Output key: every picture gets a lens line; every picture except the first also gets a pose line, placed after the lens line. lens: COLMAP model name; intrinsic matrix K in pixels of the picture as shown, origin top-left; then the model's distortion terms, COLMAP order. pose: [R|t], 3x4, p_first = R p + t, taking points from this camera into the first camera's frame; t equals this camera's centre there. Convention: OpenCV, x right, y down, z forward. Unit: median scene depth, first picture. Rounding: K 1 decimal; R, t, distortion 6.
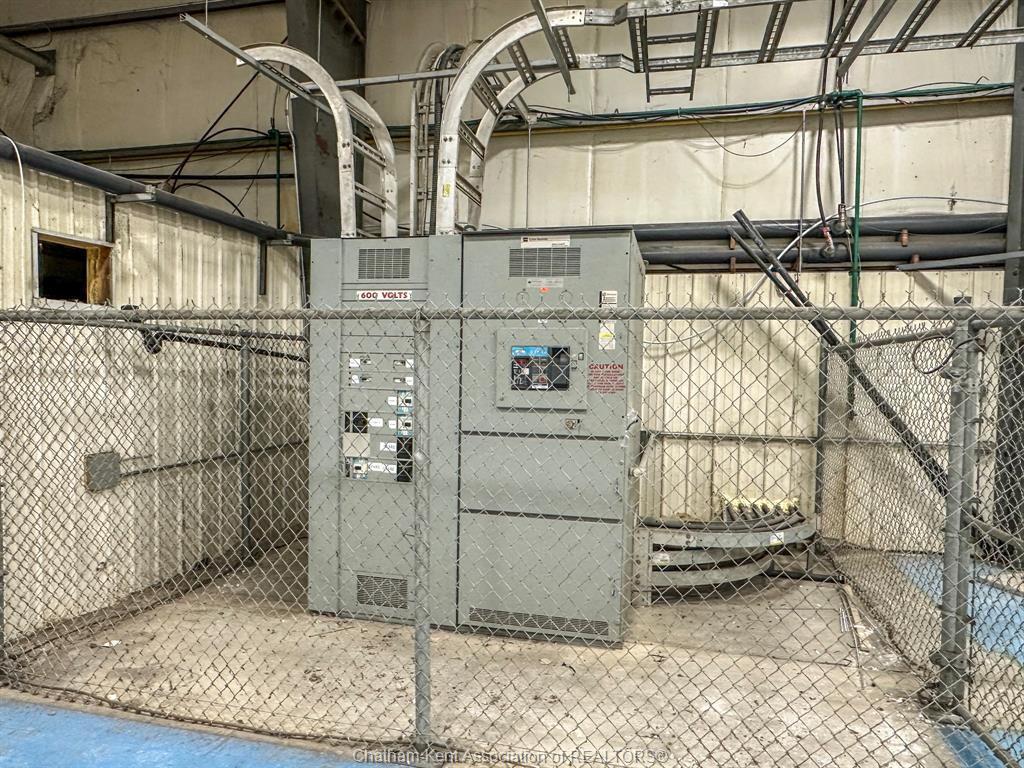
lens RADIAL K [[686.9, 0, 508.9], [0, 686.9, 384.6], [0, 0, 1]] dist [-0.008214, -0.002888]
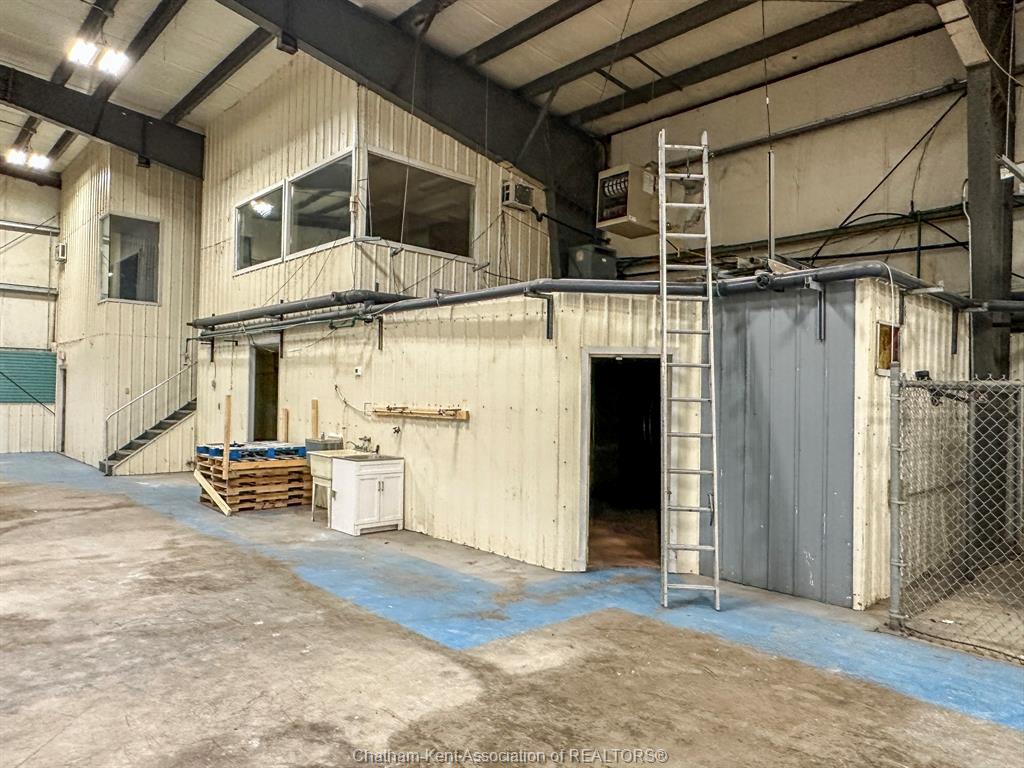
lens RADIAL K [[669.8, 0, 510.3], [0, 669.8, 384.0], [0, 0, 1]] dist [-0.001495, -0.000728]
pose [[0.836407, -0.014324, -0.547922, -0.297876], [-0.015630, 0.998629, -0.049966, -0.006735], [0.547886, 0.050356, 0.835036, -0.318350]]
